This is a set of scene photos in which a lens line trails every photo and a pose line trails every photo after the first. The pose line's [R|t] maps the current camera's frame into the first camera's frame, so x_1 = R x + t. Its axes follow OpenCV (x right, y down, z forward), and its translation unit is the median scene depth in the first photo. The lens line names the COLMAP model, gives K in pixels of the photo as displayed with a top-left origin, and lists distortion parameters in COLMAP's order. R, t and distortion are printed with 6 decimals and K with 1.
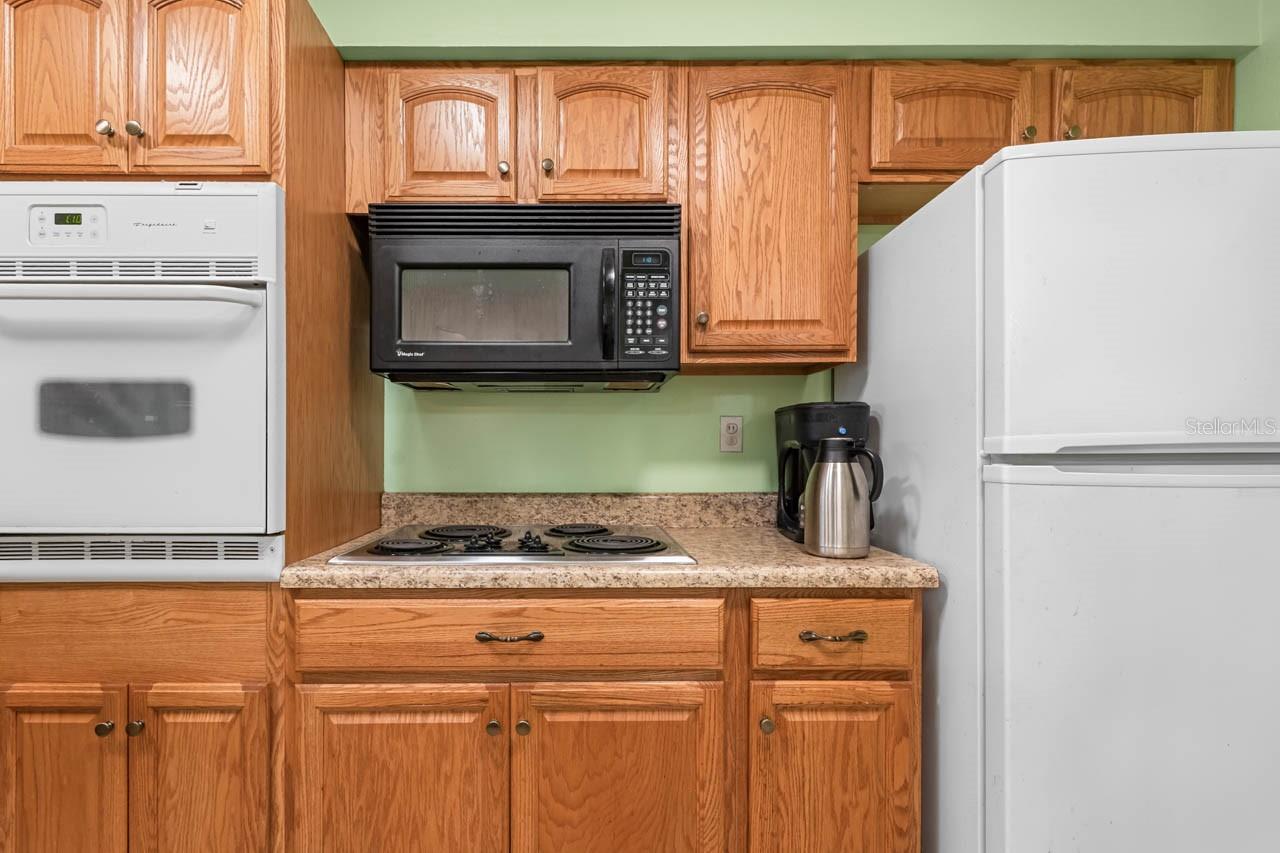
lens RADIAL K [[589.8, 0, 592.7], [0, 589.8, 449.6], [0, 0, 1]] dist [0.002618, 0.000318]
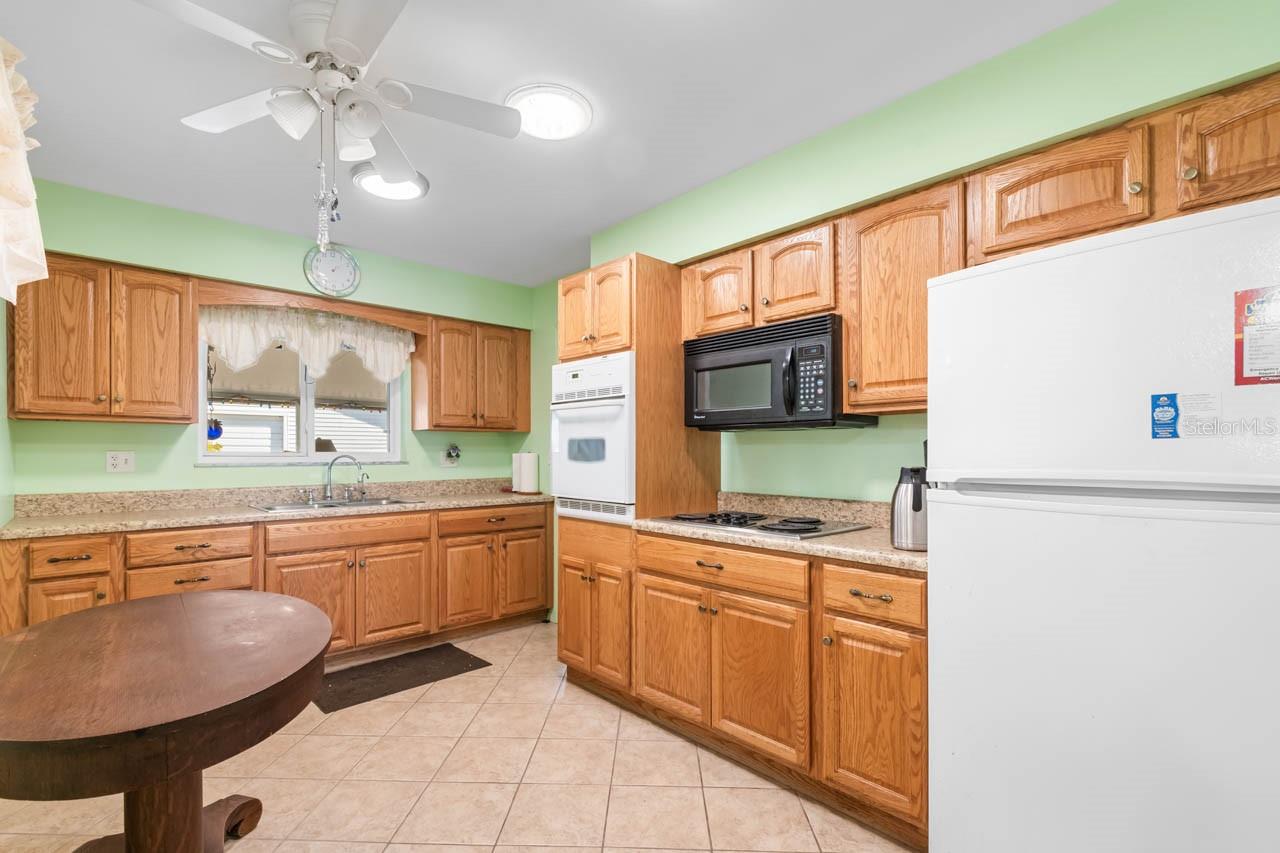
lens RADIAL K [[589.8, 0, 622.9], [0, 589.8, 447.4], [0, 0, 1]] dist [0.002618, 0.000318]
pose [[0.657654, -0.003905, -0.753310, 1.145946], [-0.004242, 0.999952, -0.008886, -0.056171], [0.753308, 0.009039, 0.657605, -0.513519]]
